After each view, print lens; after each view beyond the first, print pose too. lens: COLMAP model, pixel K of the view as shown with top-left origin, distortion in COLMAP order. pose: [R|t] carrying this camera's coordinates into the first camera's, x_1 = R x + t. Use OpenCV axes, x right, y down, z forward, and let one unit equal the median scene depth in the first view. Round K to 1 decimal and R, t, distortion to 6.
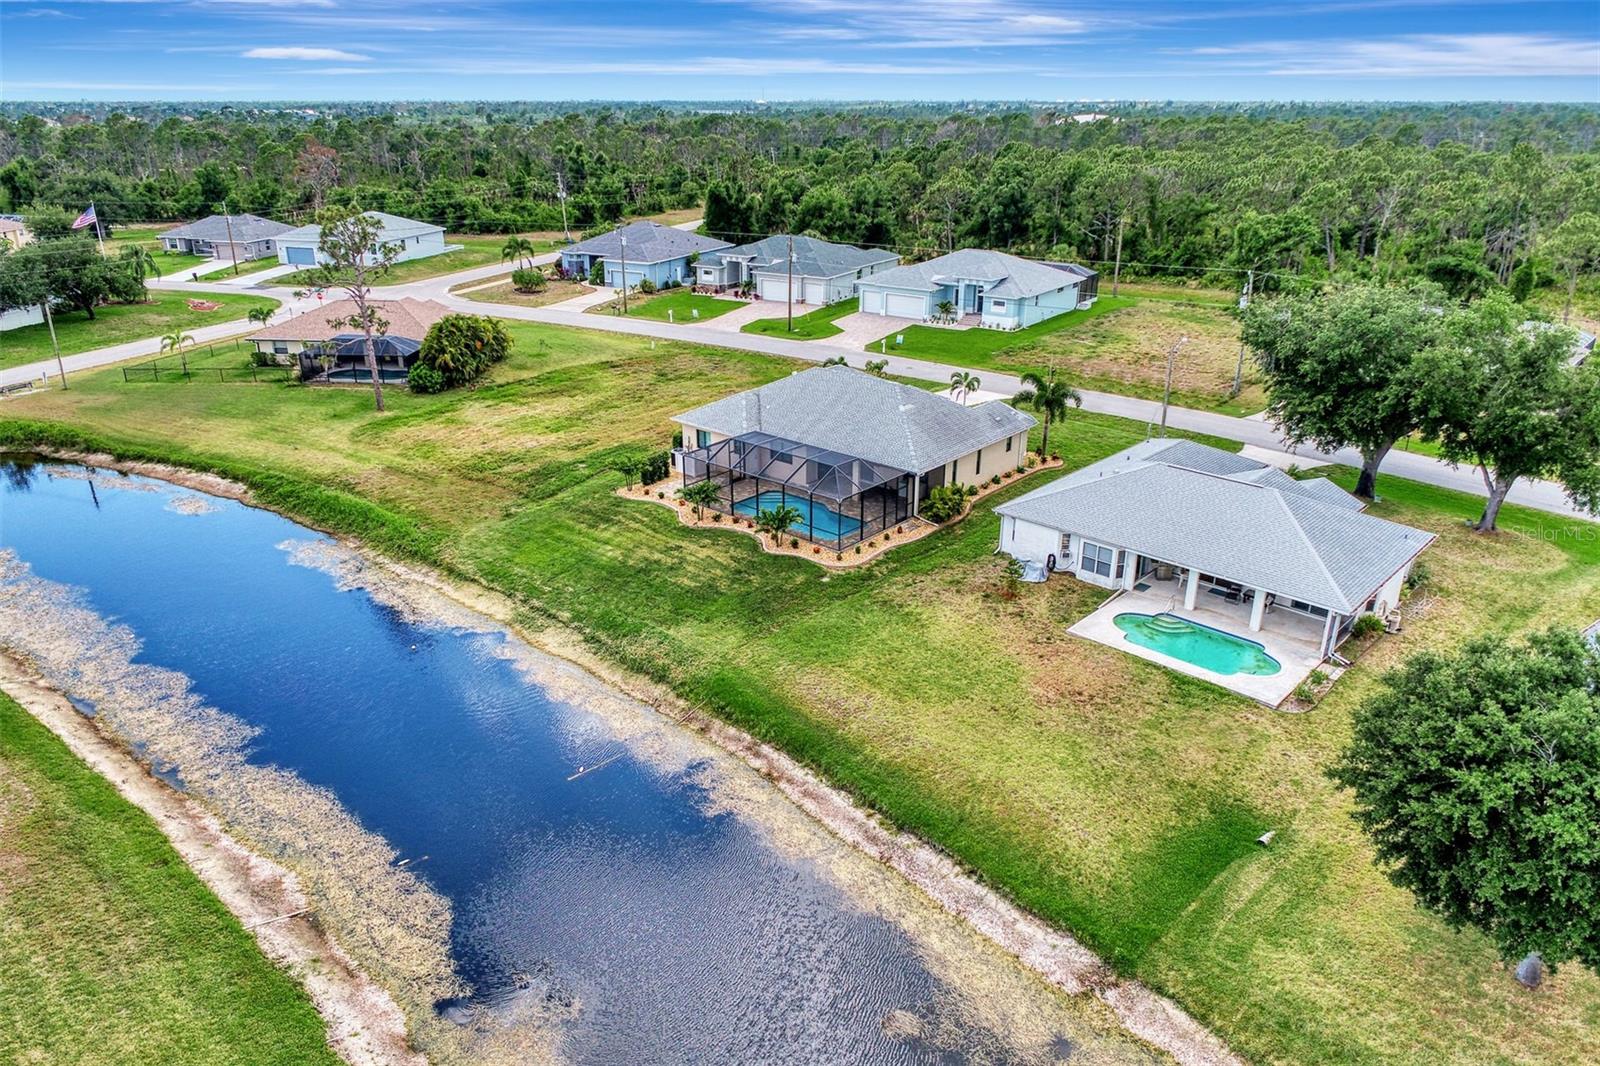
lens RADIAL K [[1094.2, 0, 760.5], [0, 1094.2, 537.9], [0, 0, 1]] dist [-0.004461, -0.000980]
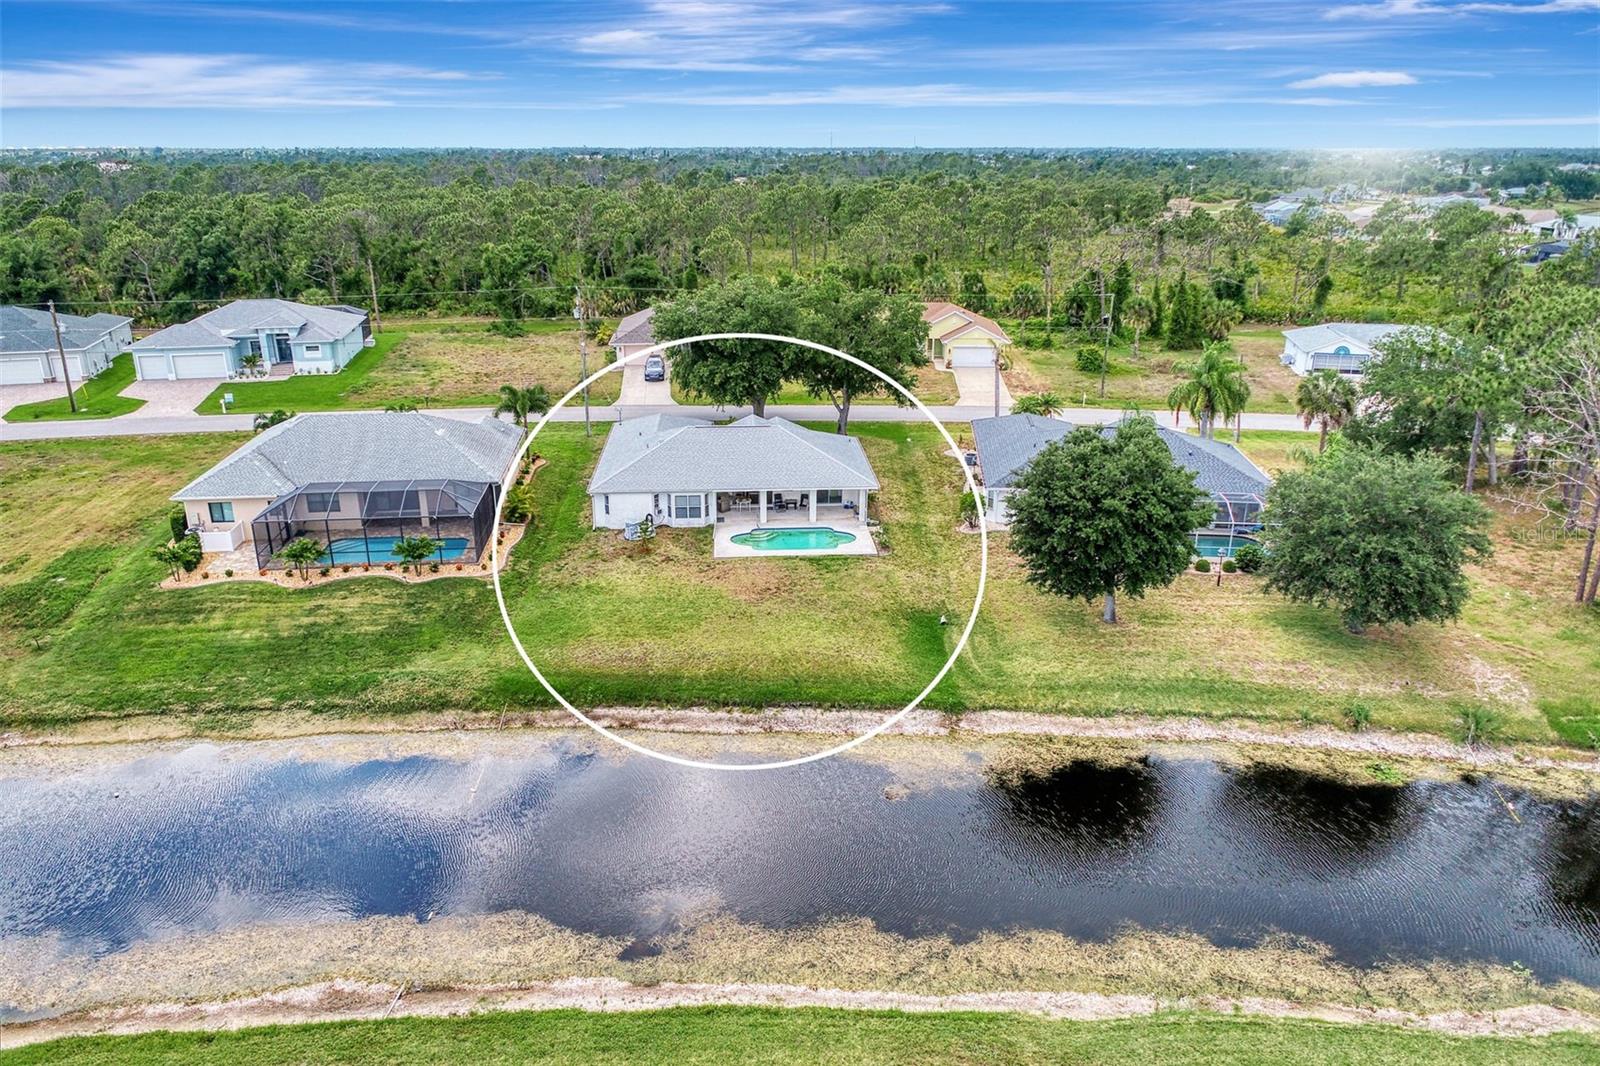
lens RADIAL K [[1094.2, 0, 803.4], [0, 1094.2, 540.4], [0, 0, 1]] dist [-0.004461, -0.000980]
pose [[0.666882, -0.251126, 0.701573, -0.502969], [0.275931, 0.957796, 0.080554, -0.007963], [-0.692193, 0.139866, 0.708030, 0.021967]]
